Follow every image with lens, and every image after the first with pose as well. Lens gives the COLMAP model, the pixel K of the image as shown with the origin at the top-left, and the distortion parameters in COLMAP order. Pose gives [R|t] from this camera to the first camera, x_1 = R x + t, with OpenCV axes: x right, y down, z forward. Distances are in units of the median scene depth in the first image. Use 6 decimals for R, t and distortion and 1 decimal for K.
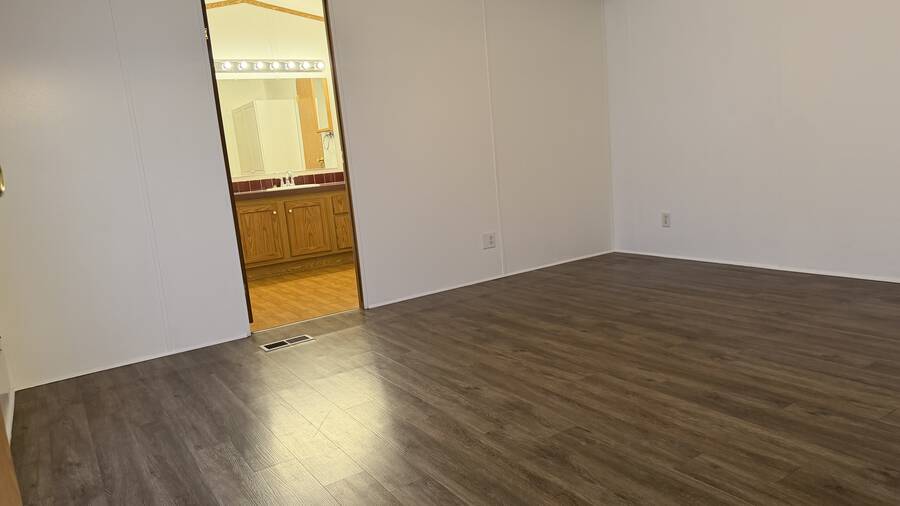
lens RADIAL K [[629.6, 0, 446.3], [0, 629.6, 253.4], [0, 0, 1]] dist [0.088089, -0.100419]
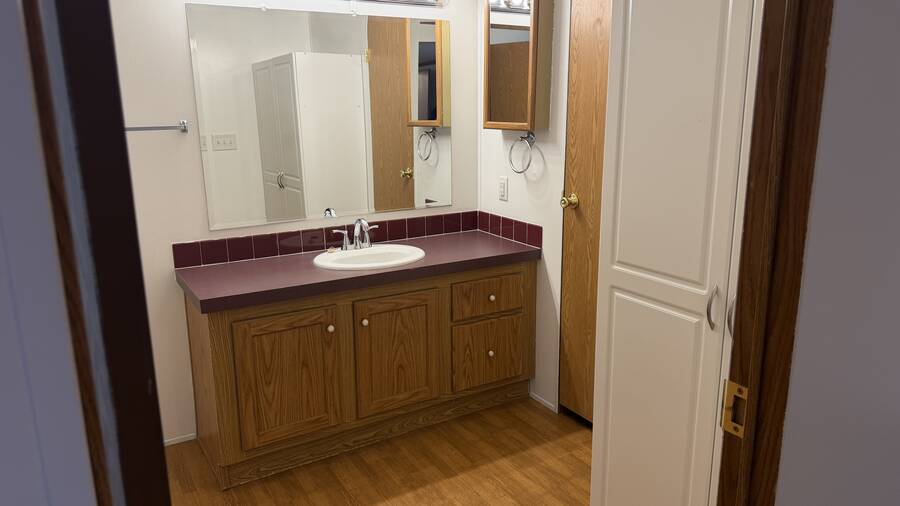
lens RADIAL K [[629.6, 0, 446.3], [0, 629.6, 253.4], [0, 0, 1]] dist [0.088089, -0.100419]
pose [[0.996071, 0.087275, -0.015053, -0.182293], [-0.086065, 0.993972, 0.067913, -0.145136], [0.020889, -0.066351, 0.997578, 0.550229]]
